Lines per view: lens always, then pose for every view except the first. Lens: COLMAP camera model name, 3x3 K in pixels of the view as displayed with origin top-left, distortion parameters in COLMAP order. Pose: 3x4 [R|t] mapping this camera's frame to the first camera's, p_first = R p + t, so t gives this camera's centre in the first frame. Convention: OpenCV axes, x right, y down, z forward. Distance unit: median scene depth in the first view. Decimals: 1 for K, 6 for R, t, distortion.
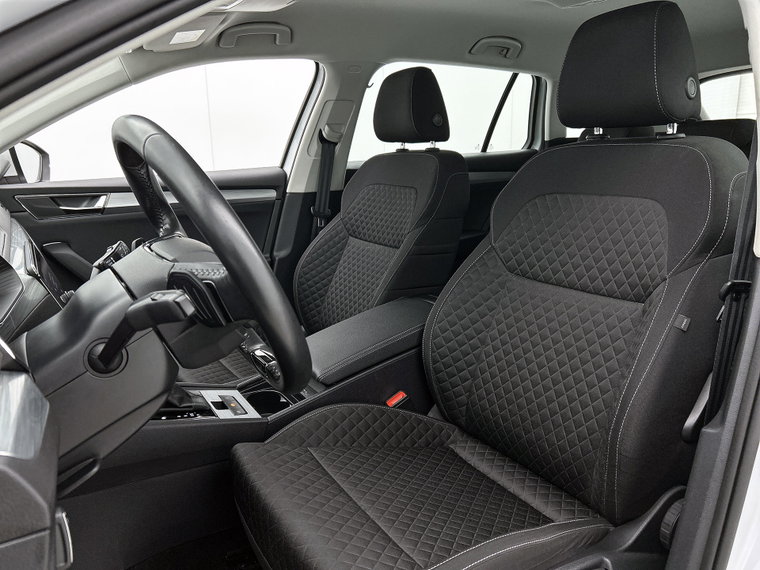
lens RADIAL K [[571.3, 0, 380.0], [0, 571.3, 285.0], [0, 0, 1]] dist [-0.014773, -0.005222]
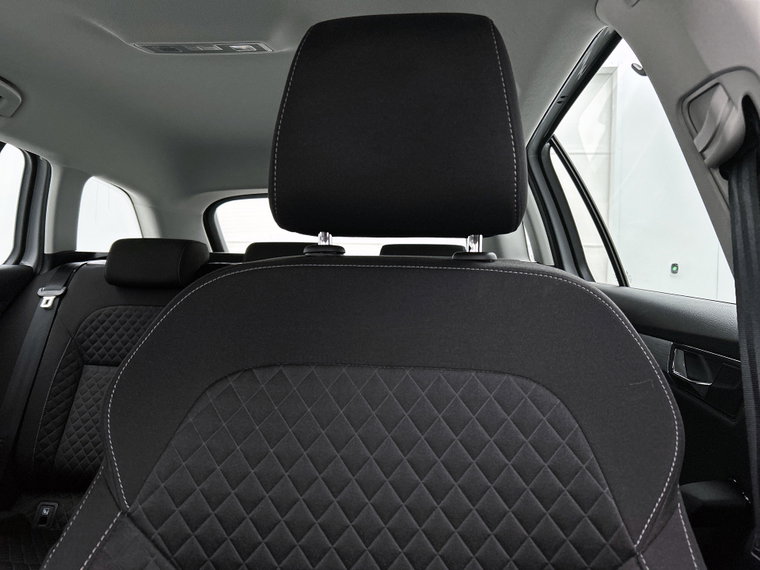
lens RADIAL K [[571.3, 0, 380.0], [0, 571.3, 285.0], [0, 0, 1]] dist [-0.014773, -0.005222]
pose [[0.589897, 0.026090, 0.807057, -0.005357], [0.143519, 0.980177, -0.136588, -0.078820], [-0.794622, 0.196401, 0.574459, 0.350644]]
